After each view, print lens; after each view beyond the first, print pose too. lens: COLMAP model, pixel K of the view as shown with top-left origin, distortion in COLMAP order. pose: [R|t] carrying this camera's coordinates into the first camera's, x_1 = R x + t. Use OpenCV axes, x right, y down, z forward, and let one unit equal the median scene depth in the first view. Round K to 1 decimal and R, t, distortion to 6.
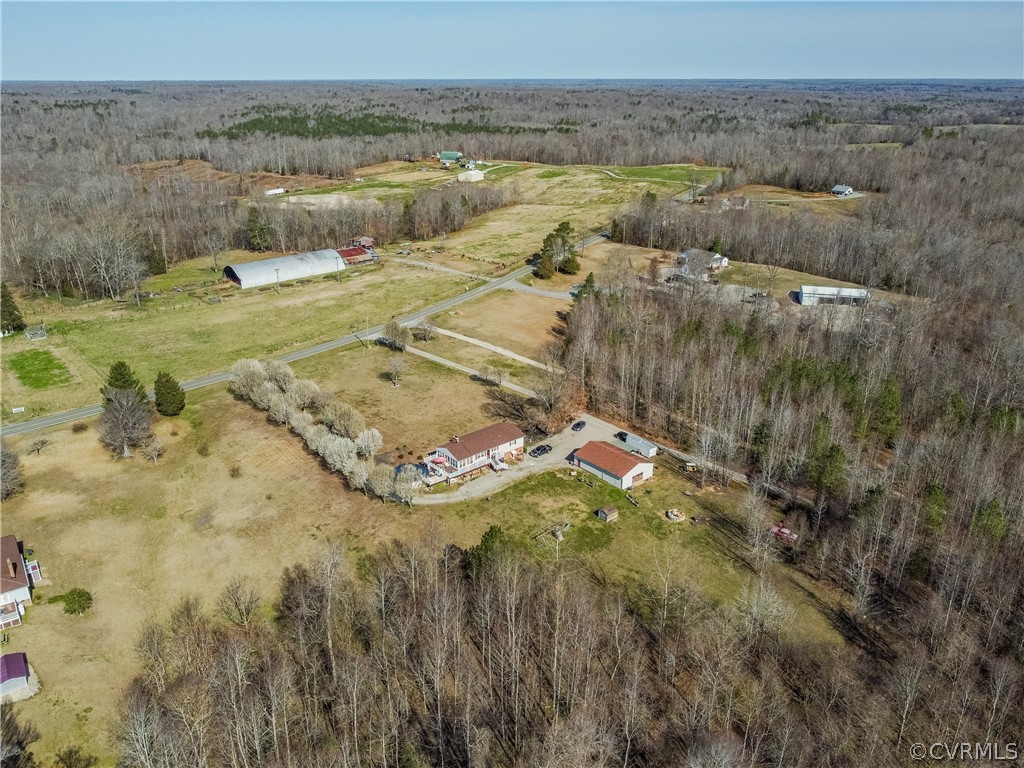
lens RADIAL K [[784.0, 0, 511.5], [0, 784.0, 385.4], [0, 0, 1]] dist [-0.000487, -0.003652]
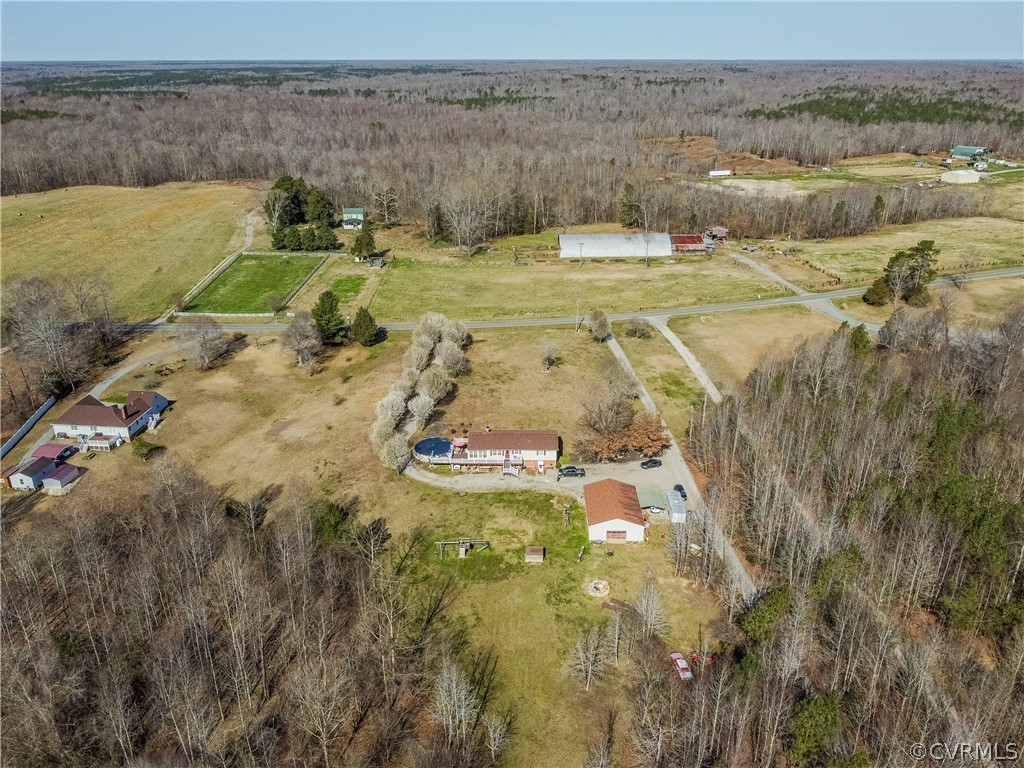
lens RADIAL K [[779.2, 0, 512.0], [0, 779.2, 384.0], [0, 0, 1]] dist [-0.001604, -0.001039]
pose [[0.749737, 0.257946, -0.609392, 0.430098], [-0.243530, 0.963822, 0.108356, -0.080889], [0.615295, 0.067167, 0.785430, 0.202730]]
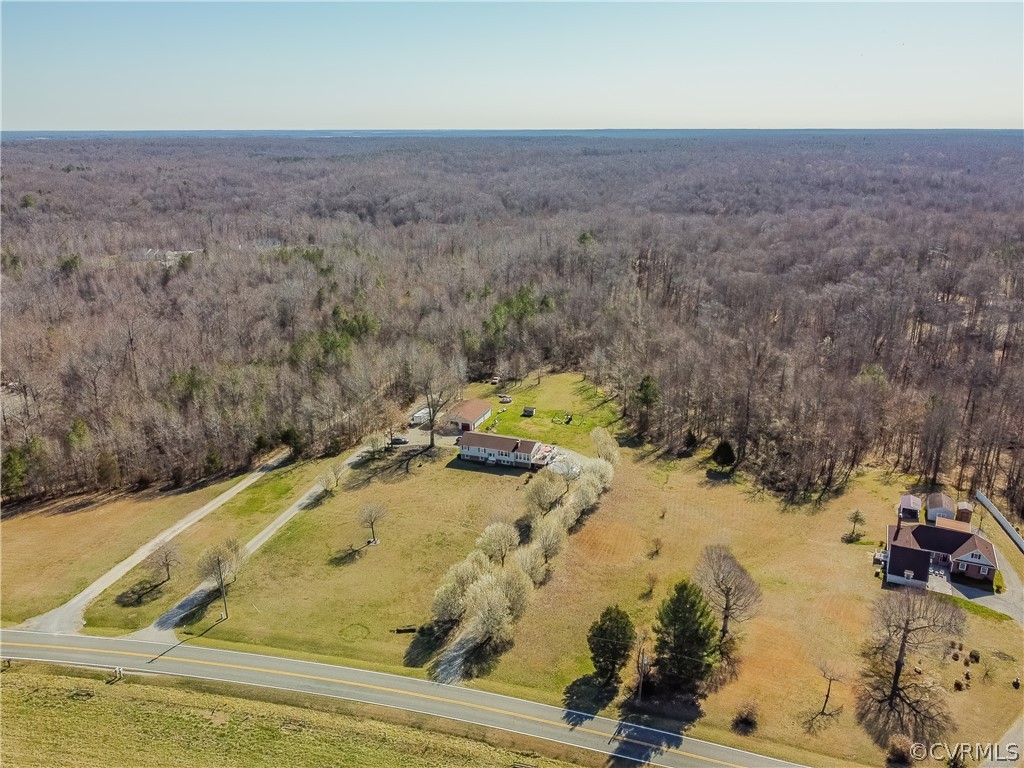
lens RADIAL K [[777.5, 0, 516.6], [0, 777.5, 384.3], [0, 0, 1]] dist [-0.001991, -0.001103]
pose [[-0.502004, -0.266432, 0.822804, -0.784056], [0.316546, 0.828751, 0.461487, -0.419521], [-0.804855, 0.492123, -0.331698, 1.076330]]
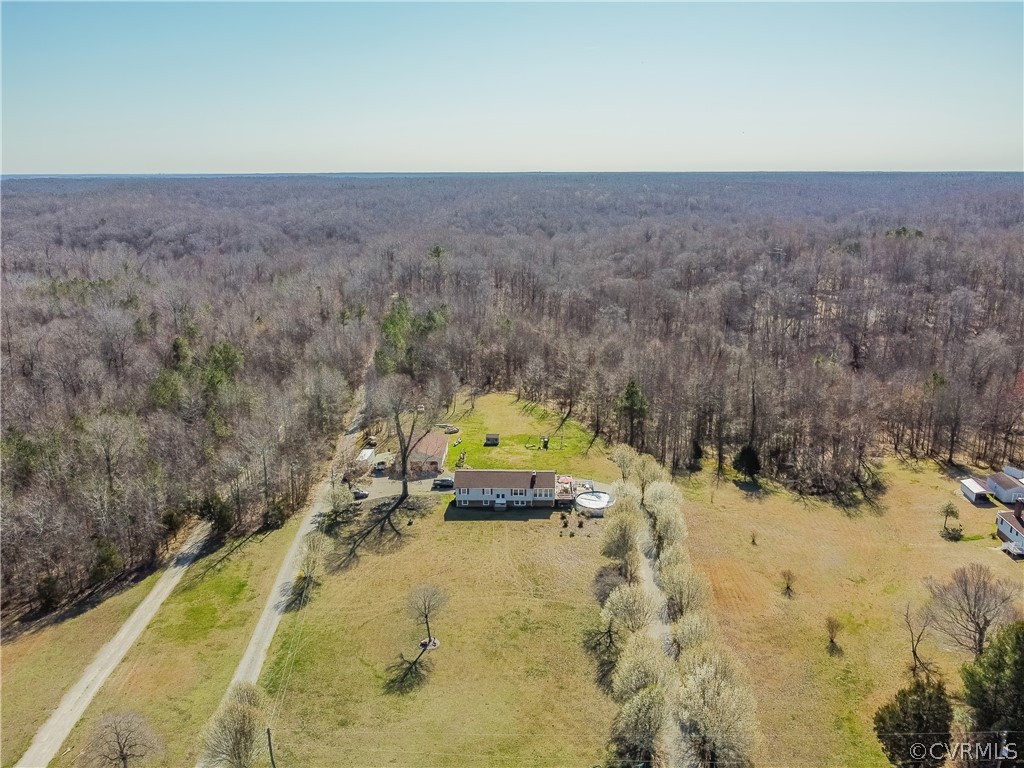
lens RADIAL K [[777.3, 0, 512.0], [0, 777.3, 384.0], [0, 0, 1]] dist [-0.003948, -0.001656]
pose [[-0.747975, -0.168720, 0.641924, -0.475738], [0.247580, 0.826424, 0.505695, -0.368726], [-0.615822, 0.537175, -0.576373, 1.176914]]
